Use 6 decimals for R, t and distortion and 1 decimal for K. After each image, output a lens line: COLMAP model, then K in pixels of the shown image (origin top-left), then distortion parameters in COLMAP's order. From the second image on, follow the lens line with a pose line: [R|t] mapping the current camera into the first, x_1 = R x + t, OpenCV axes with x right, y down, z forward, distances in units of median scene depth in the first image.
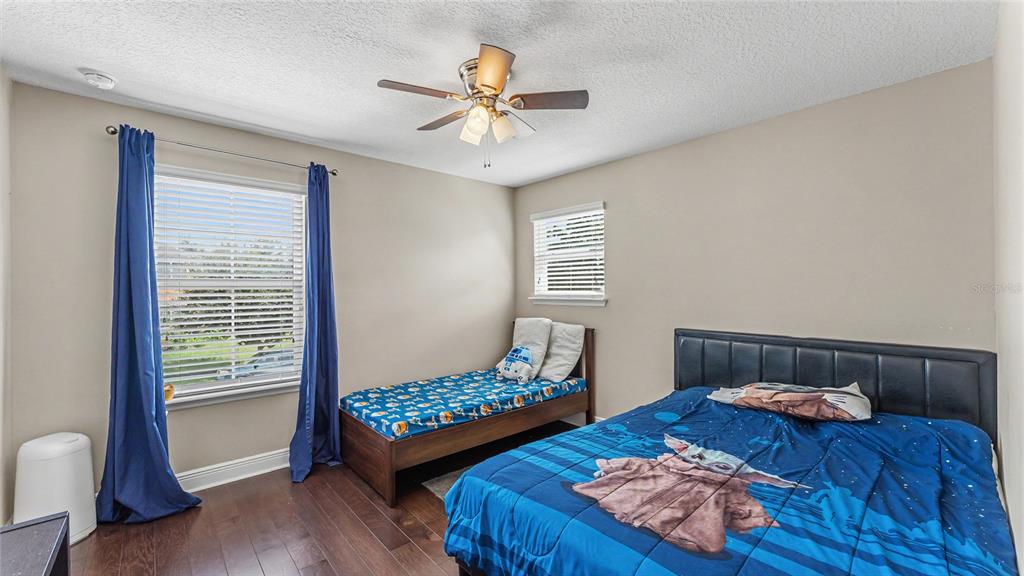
lens RADIAL K [[406.8, 0, 514.3], [0, 406.8, 287.8], [0, 0, 1]] dist [0.004095, 0.000653]
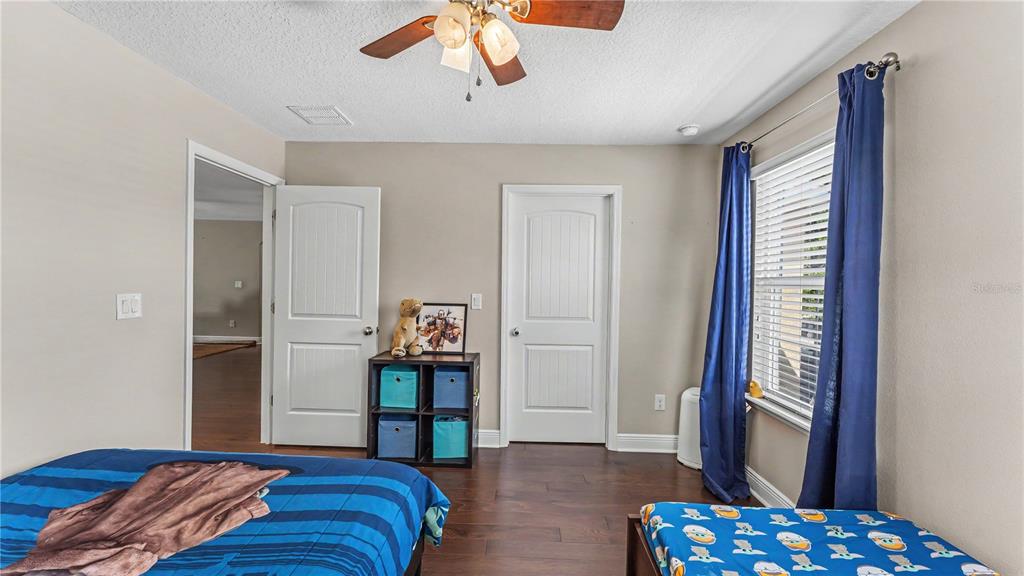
lens RADIAL K [[406.8, 0, 512.4], [0, 406.8, 287.5], [0, 0, 1]] dist [0.004095, 0.000653]
pose [[-0.688552, 0.001677, -0.725185, 0.425771], [-0.017241, 0.999677, 0.018683, -0.007461], [0.724982, 0.025367, -0.688300, 1.783721]]
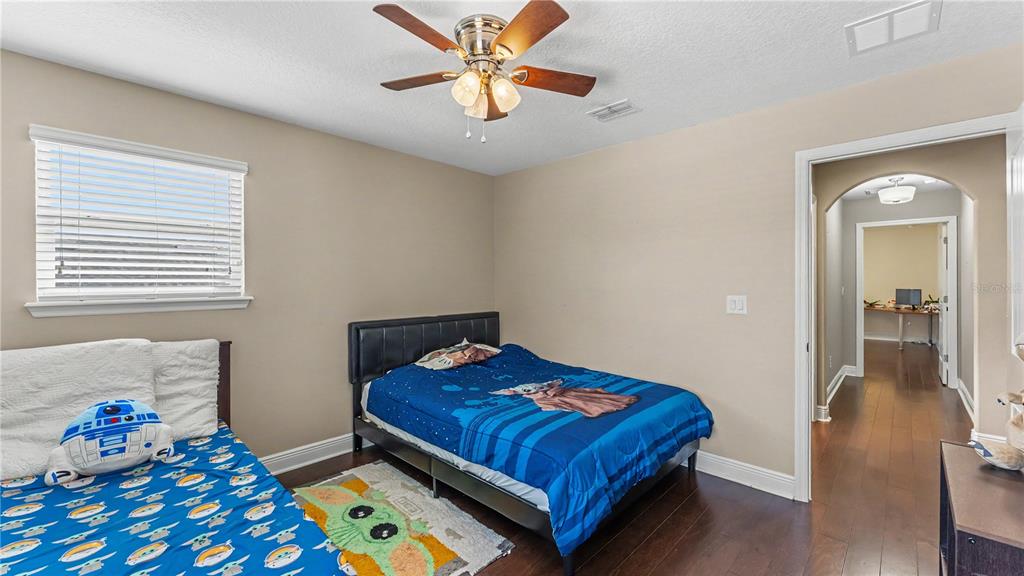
lens RADIAL K [[406.8, 0, 510.8], [0, 406.8, 282.9], [0, 0, 1]] dist [0.004095, 0.000653]
pose [[-0.073613, -0.000028, 0.997287, -1.106308], [0.000103, 1.000000, 0.000036, 0.001771], [-0.997287, 0.000105, -0.073613, 1.182262]]
